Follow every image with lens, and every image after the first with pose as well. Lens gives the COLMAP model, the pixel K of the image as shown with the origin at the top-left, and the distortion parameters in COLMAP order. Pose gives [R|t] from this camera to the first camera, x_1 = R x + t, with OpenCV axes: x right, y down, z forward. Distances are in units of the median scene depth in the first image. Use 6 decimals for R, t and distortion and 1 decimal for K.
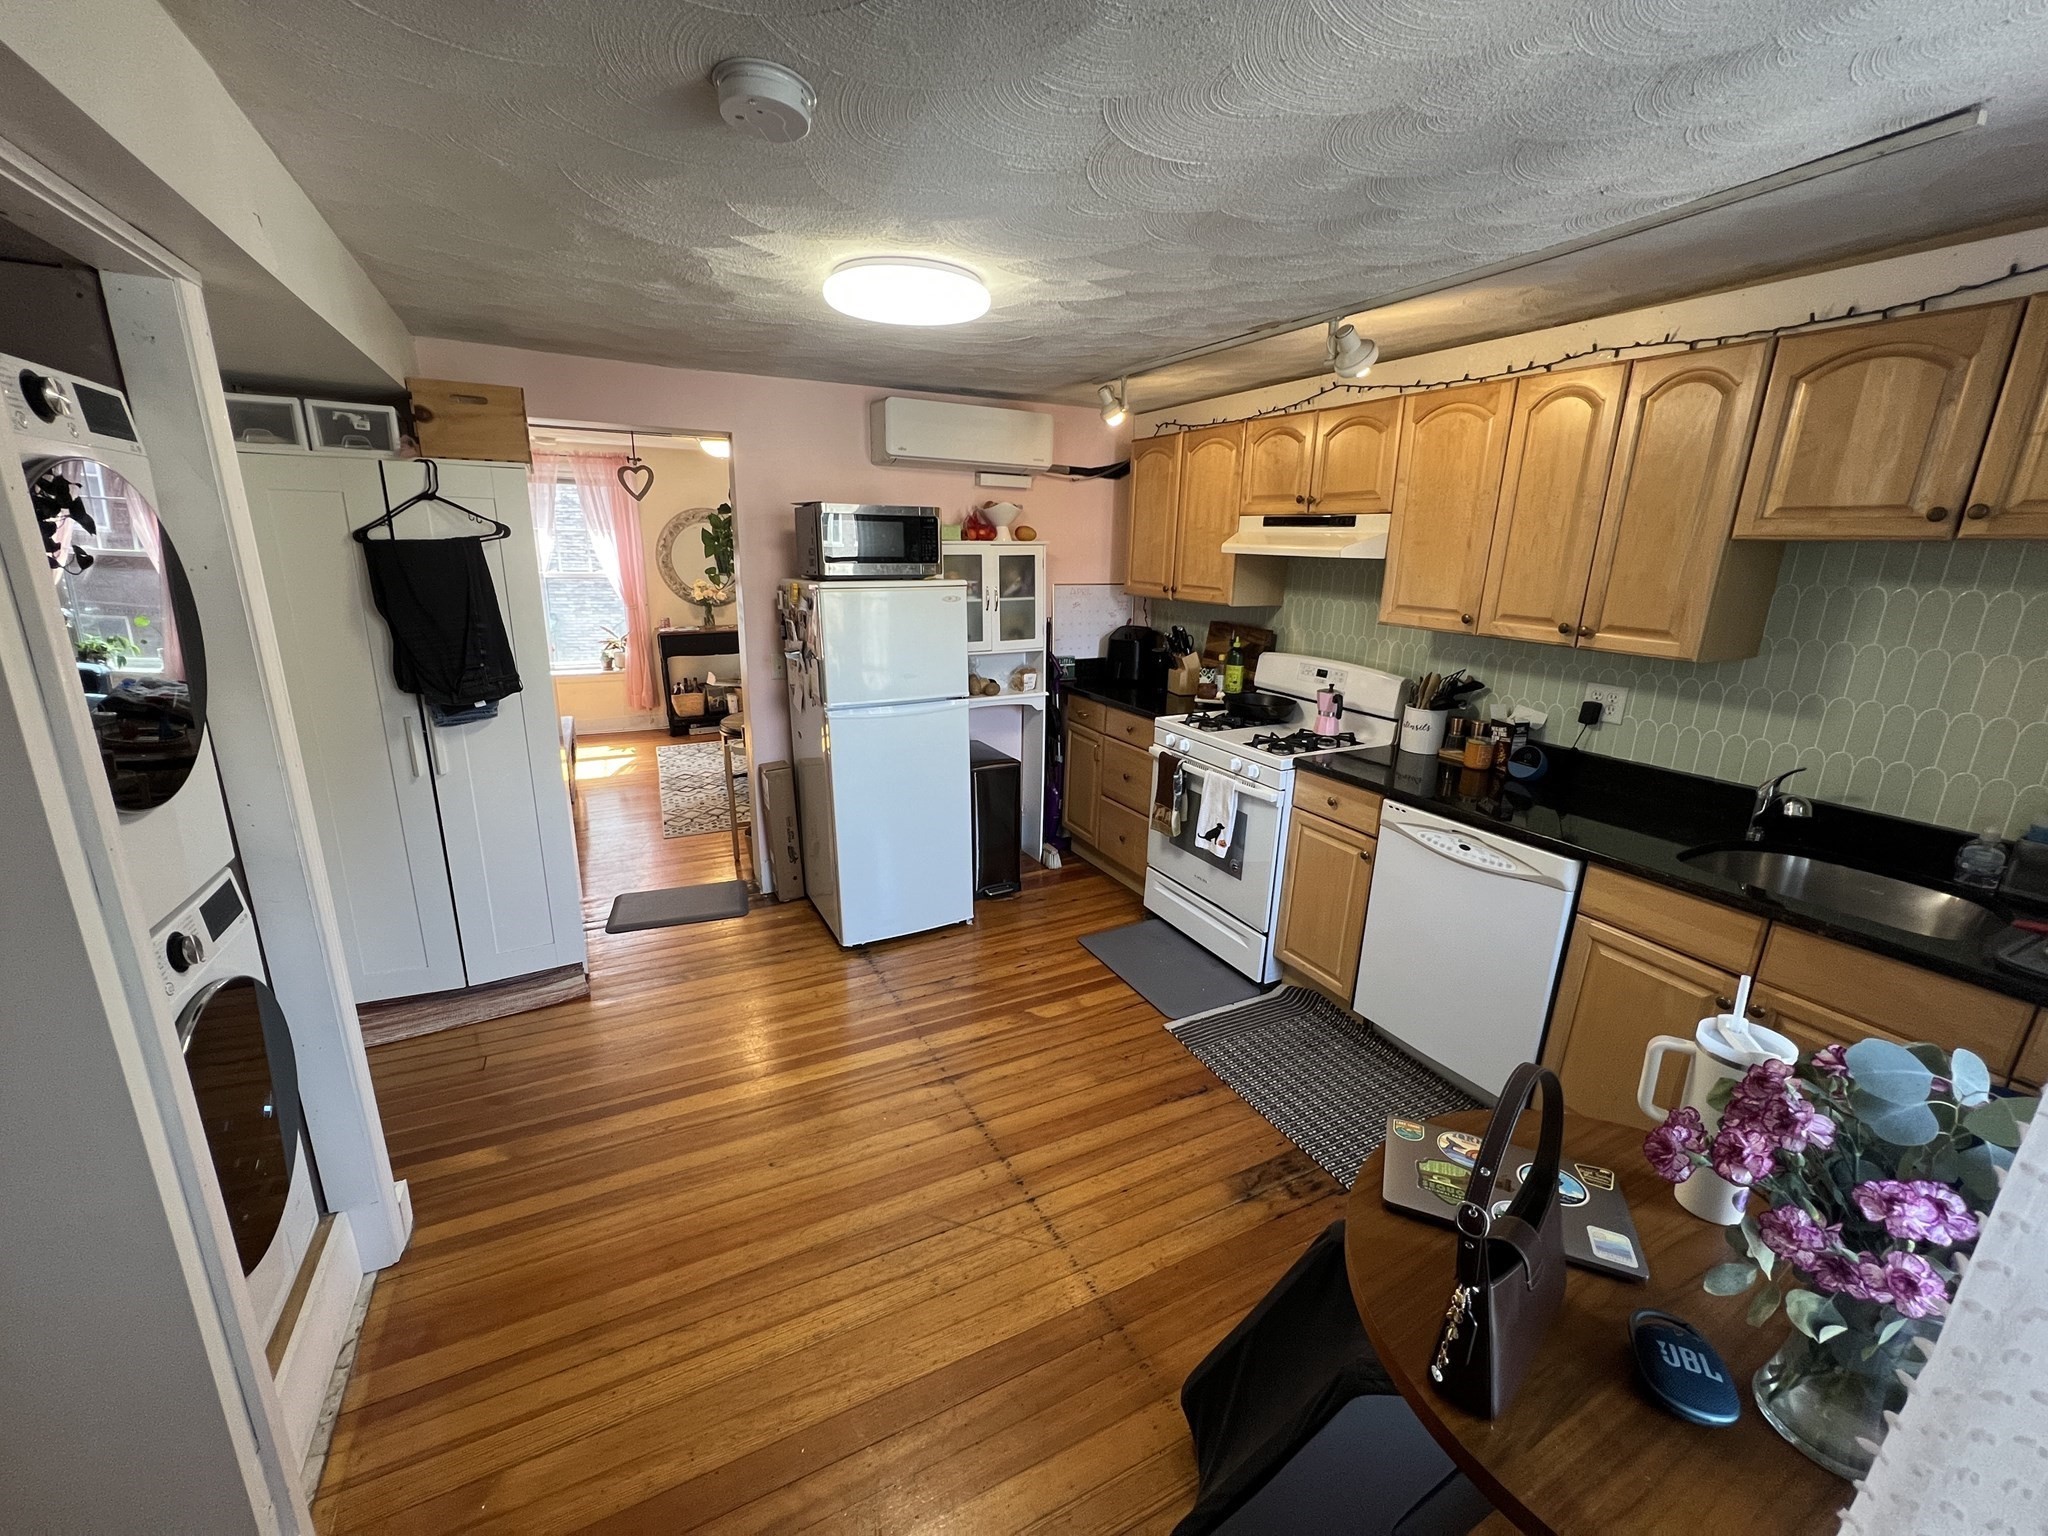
lens RADIAL K [[816.7, 0, 1028.8], [0, 816.7, 775.2], [0, 0, 1]] dist [-0.001309, -0.000782]
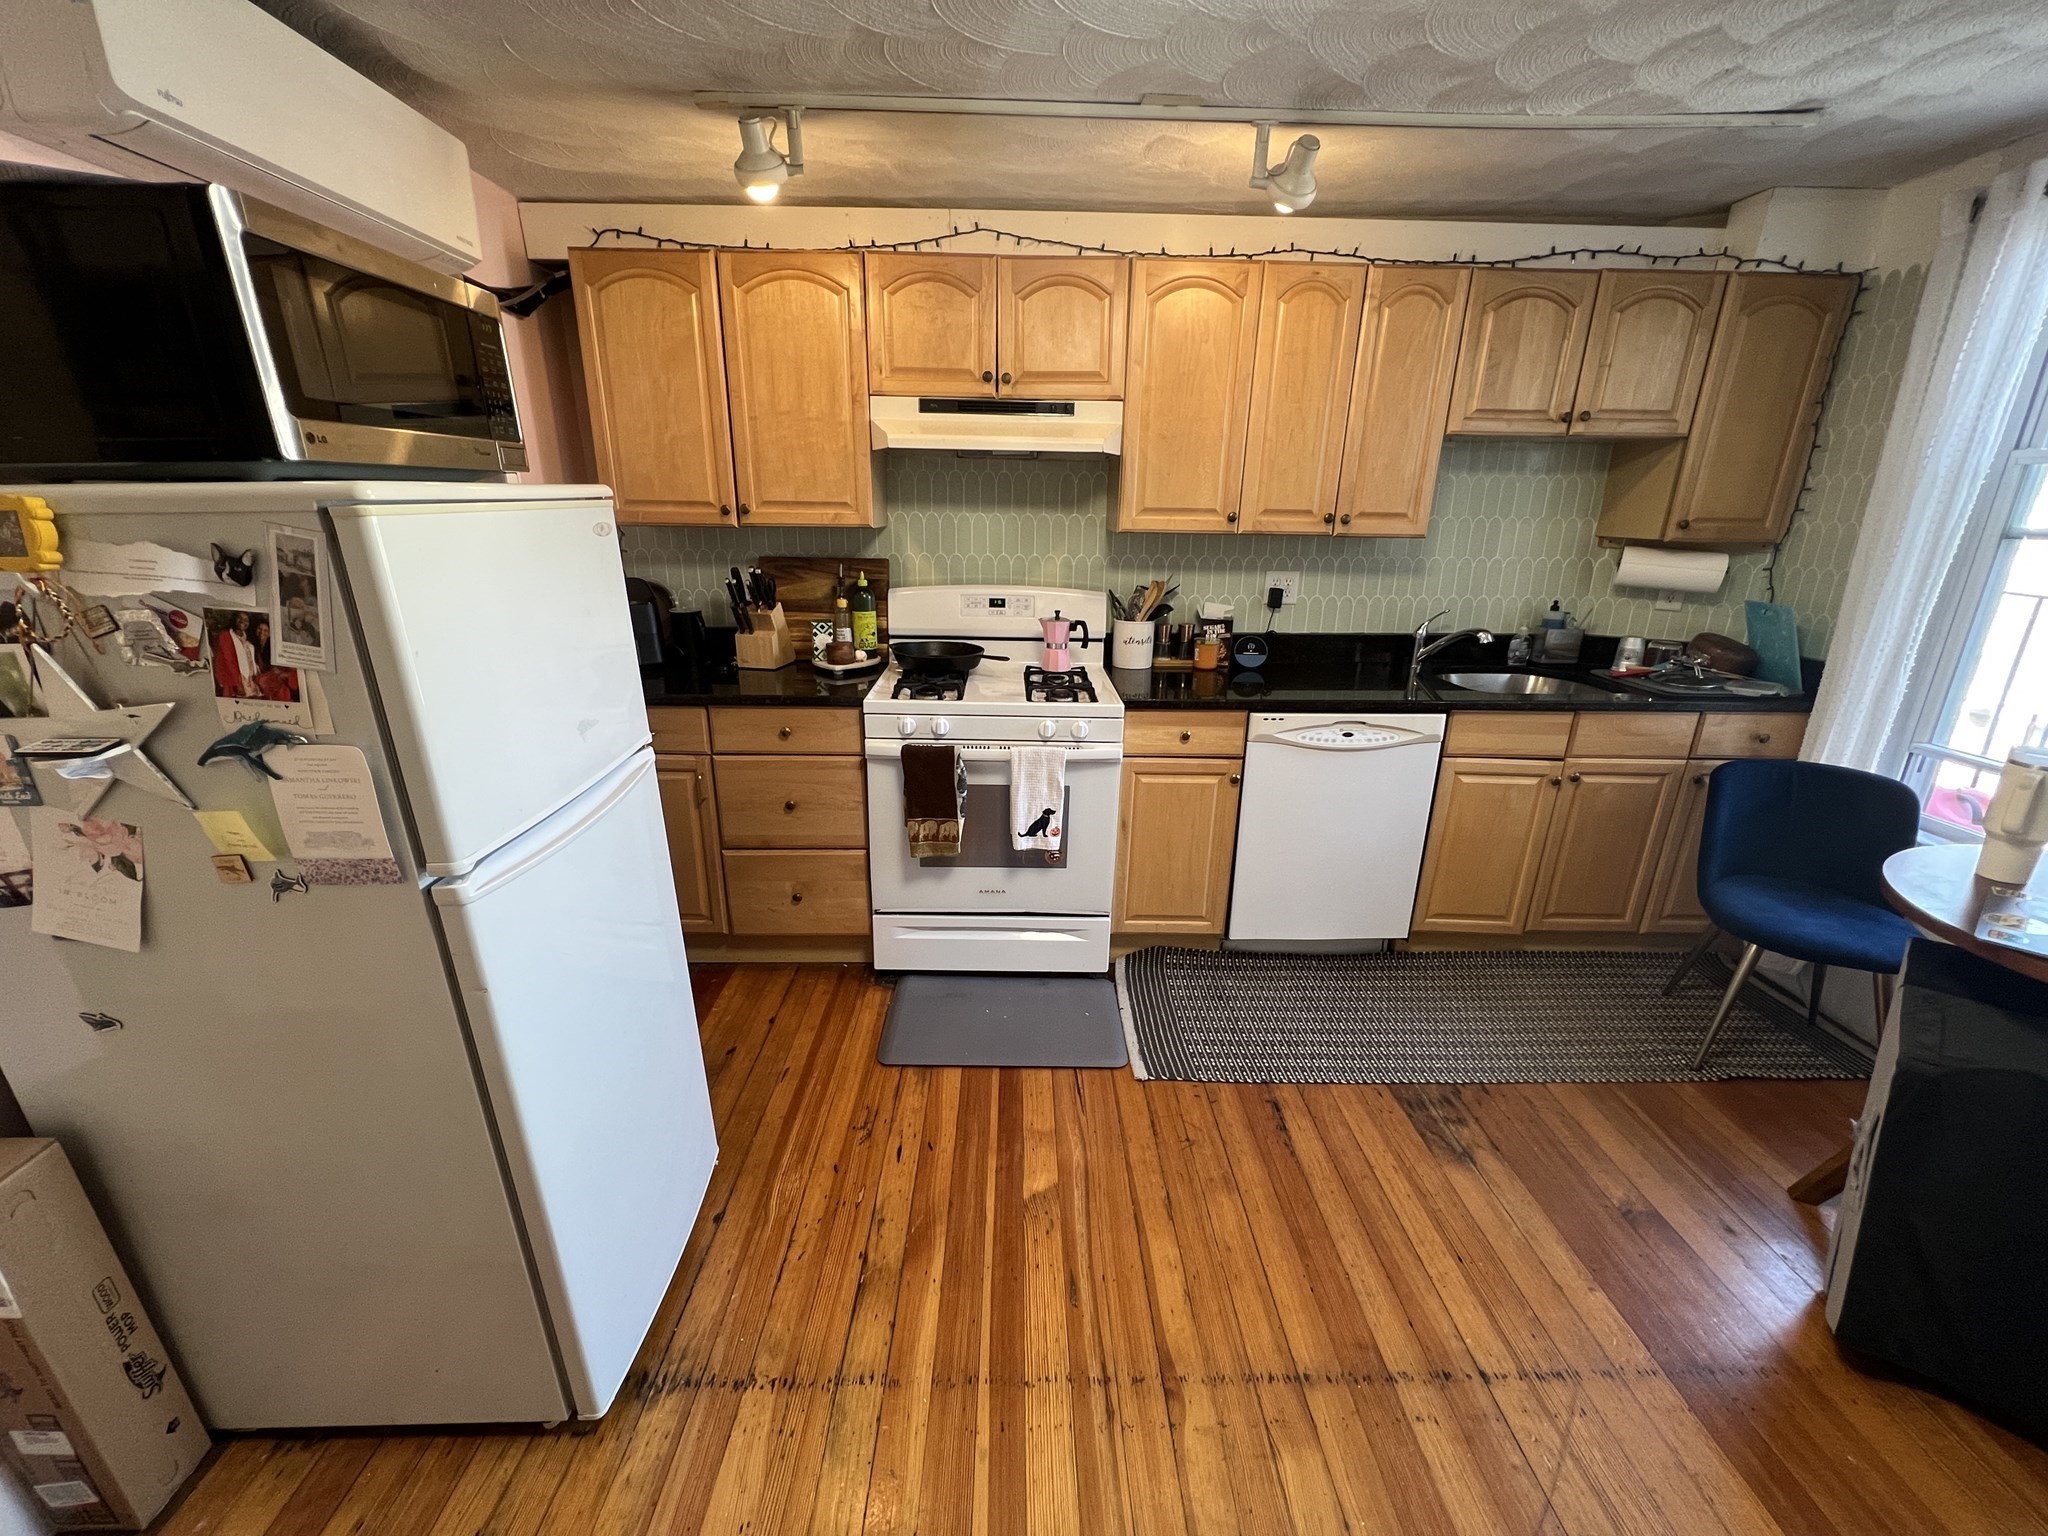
lens RADIAL K [[816.7, 0, 1020.3], [0, 816.7, 774.0], [0, 0, 1]] dist [-0.001309, -0.000782]
pose [[0.450548, -0.293939, 0.842975, -0.407796], [0.242159, 0.949080, 0.201510, -0.130590], [-0.859282, 0.113344, 0.498786, 0.633223]]
